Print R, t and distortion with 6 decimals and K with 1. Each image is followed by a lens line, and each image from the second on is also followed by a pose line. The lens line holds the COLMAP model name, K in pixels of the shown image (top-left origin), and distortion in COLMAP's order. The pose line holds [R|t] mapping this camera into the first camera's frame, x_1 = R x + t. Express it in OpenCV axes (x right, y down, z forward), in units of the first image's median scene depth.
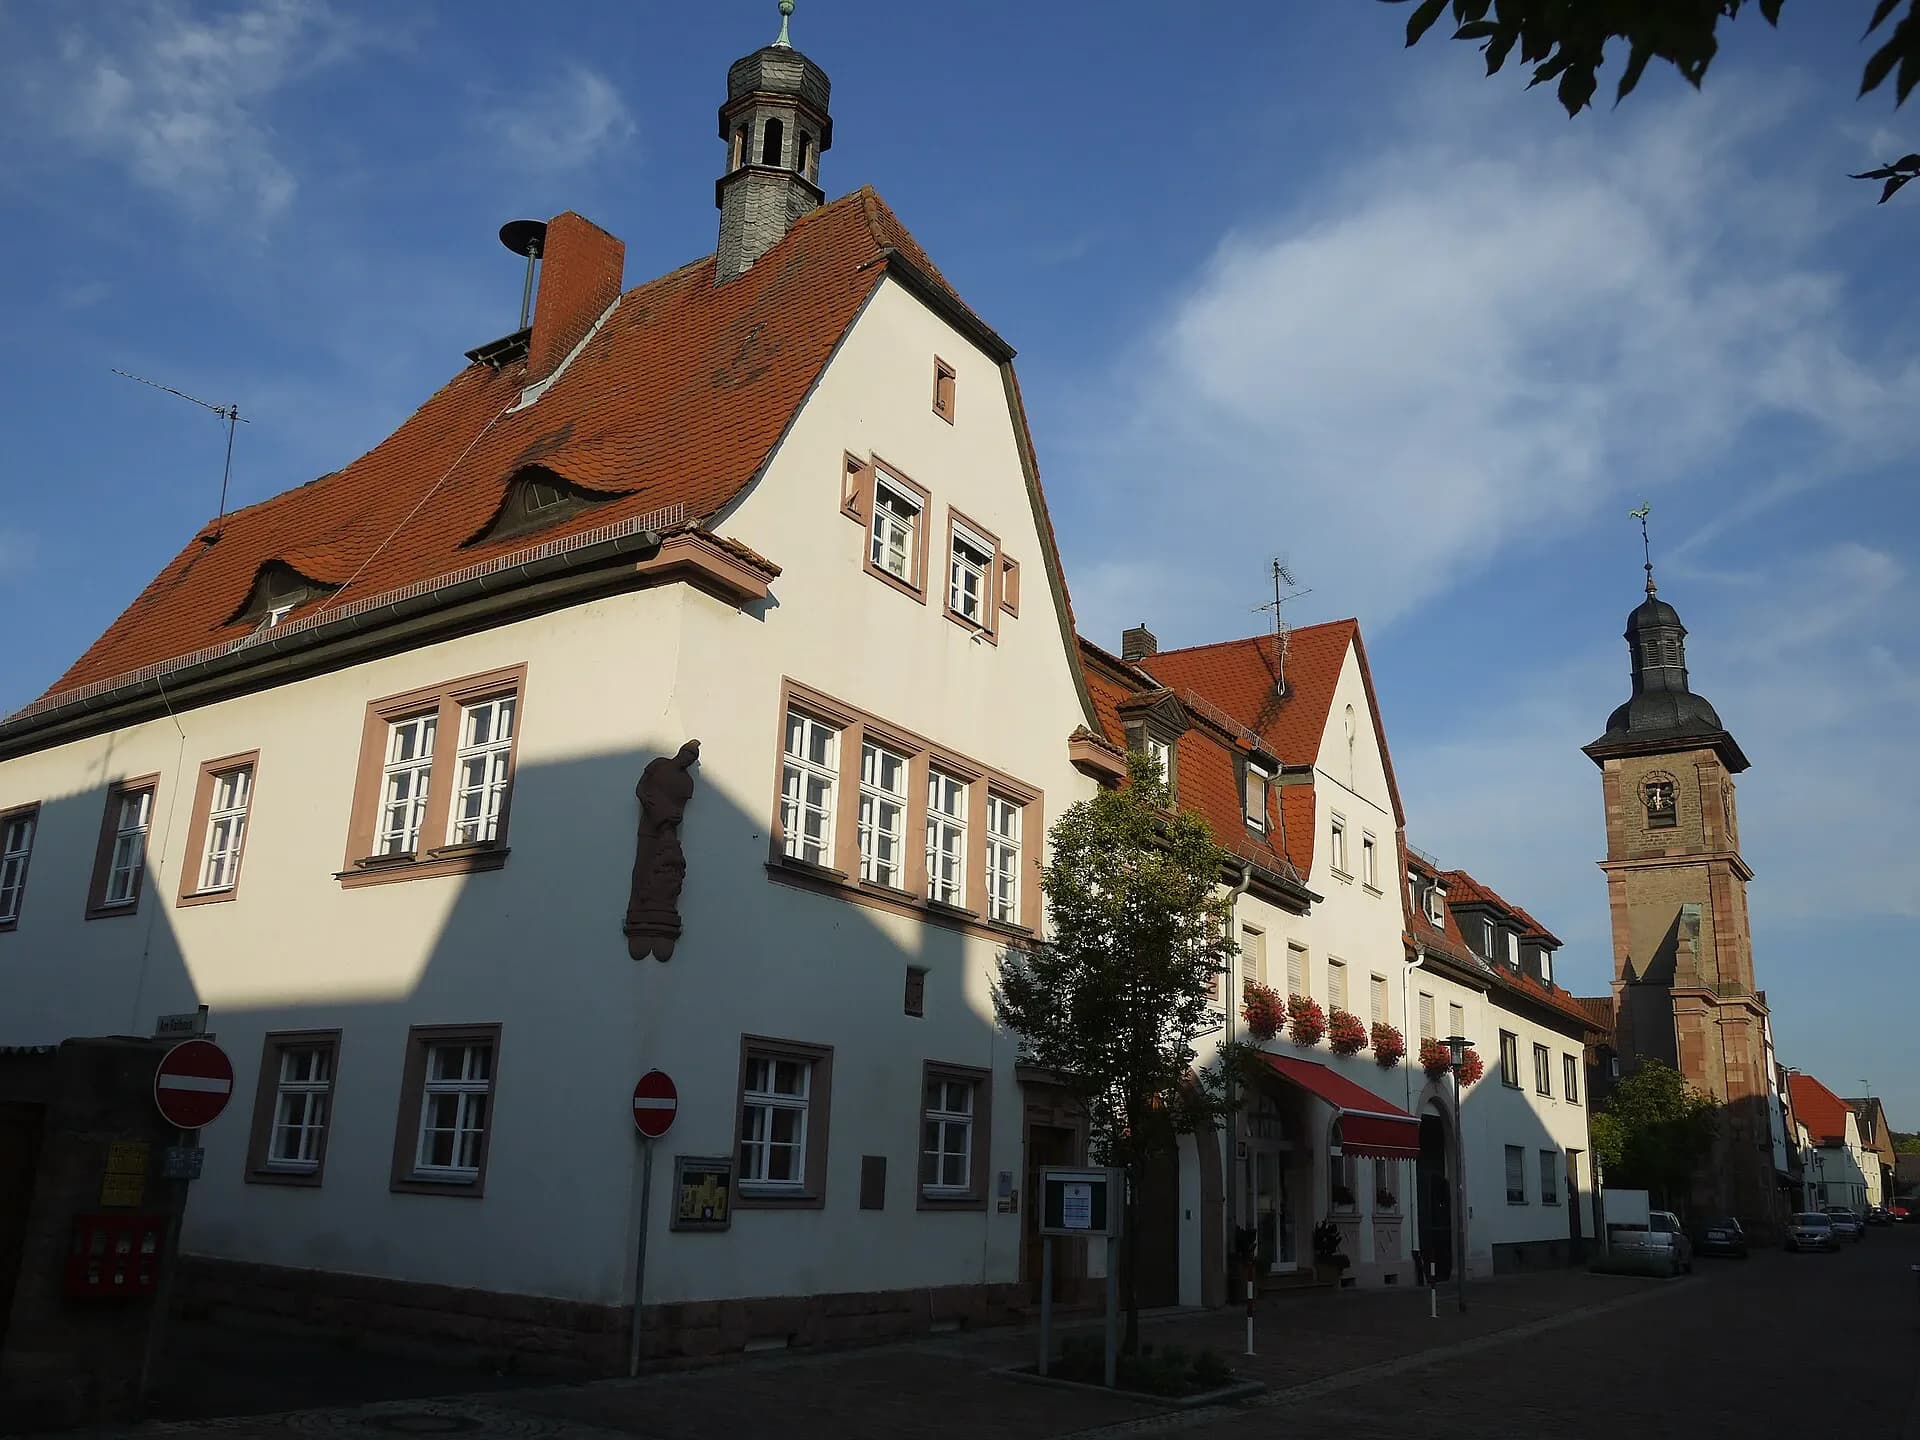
lens RADIAL K [[1596.0, 0, 959.6], [0, 1596.0, 723.2], [0, 0, 1]] dist [-0.042410, 0.005641]
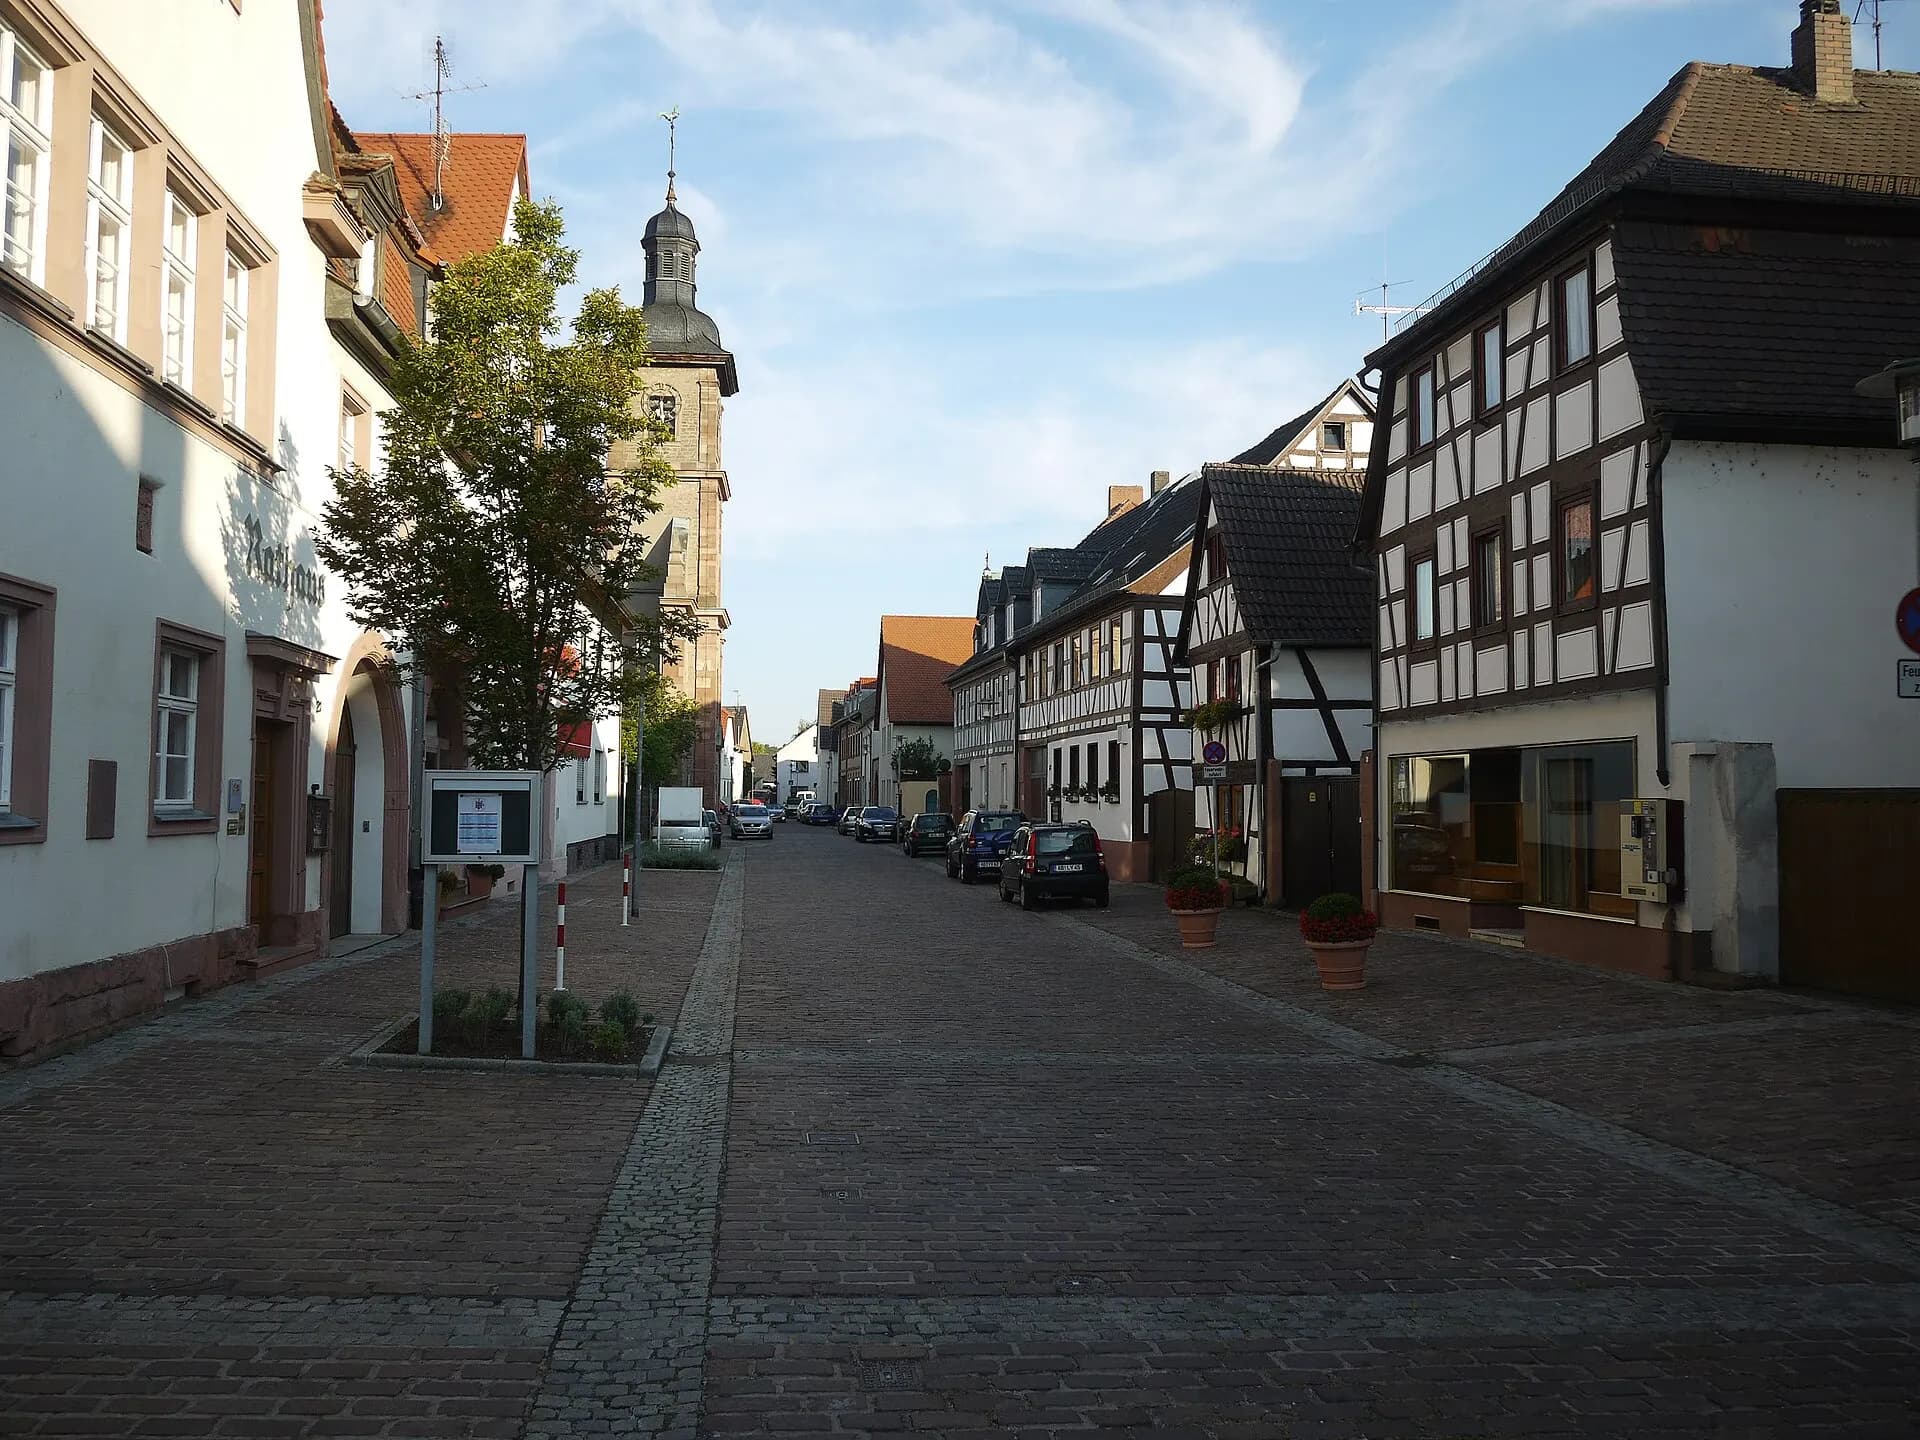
lens RADIAL K [[1596.0, 0, 959.9], [0, 1596.0, 712.3], [0, 0, 1]] dist [-0.042410, 0.005641]
pose [[0.778063, 0.005798, 0.628160, -0.163098], [-0.154216, 0.971120, 0.182054, 0.072457], [-0.608963, -0.238522, 0.756486, 0.268801]]
